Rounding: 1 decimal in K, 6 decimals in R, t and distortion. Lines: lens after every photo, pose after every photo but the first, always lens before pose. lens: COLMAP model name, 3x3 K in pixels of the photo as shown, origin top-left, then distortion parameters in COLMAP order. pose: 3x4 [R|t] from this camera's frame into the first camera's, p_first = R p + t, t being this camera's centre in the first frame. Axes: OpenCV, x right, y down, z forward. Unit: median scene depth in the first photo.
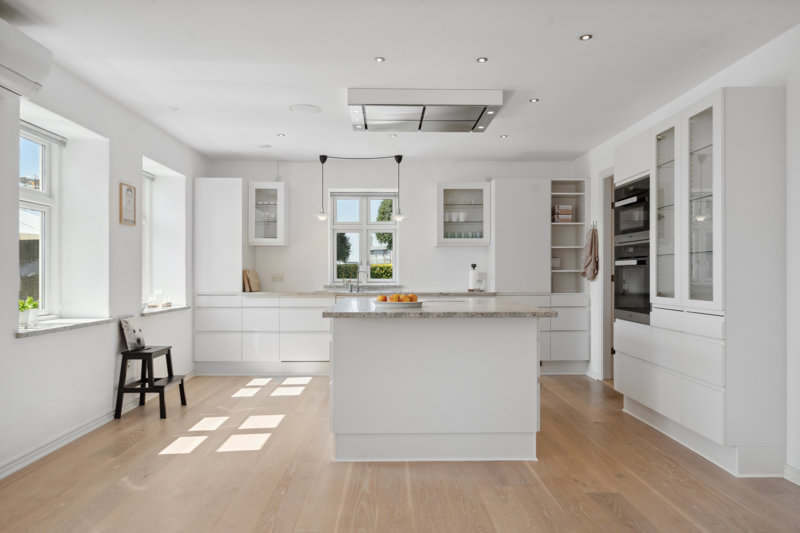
lens RADIAL K [[527.1, 0, 399.2], [0, 527.1, 280.4], [0, 0, 1]] dist [0.002192, 0.000925]
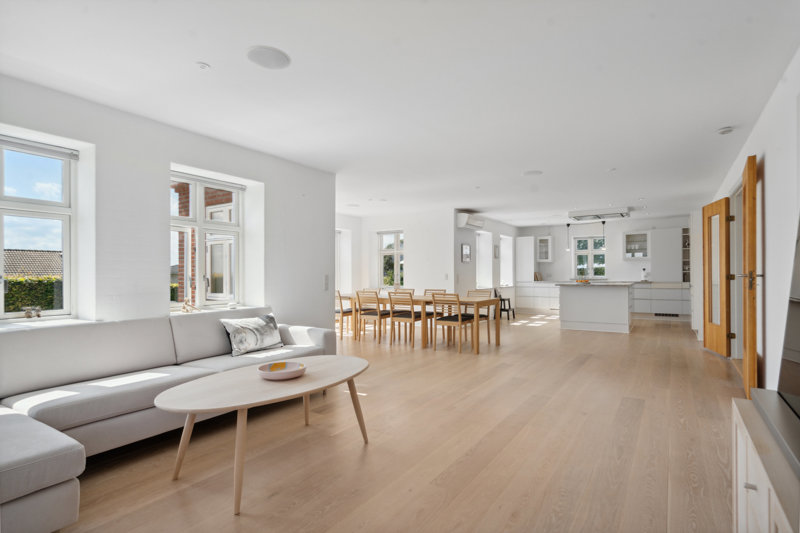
lens RADIAL K [[400.6, 0, 400.0], [0, 400.6, 266.5], [0, 0, 1]] dist [-0.001023, -0.000350]
pose [[0.812086, -0.016679, -0.583299, 0.302583], [-0.000428, 0.999574, -0.029177, 0.009048], [0.583538, 0.023944, 0.811733, -0.941738]]
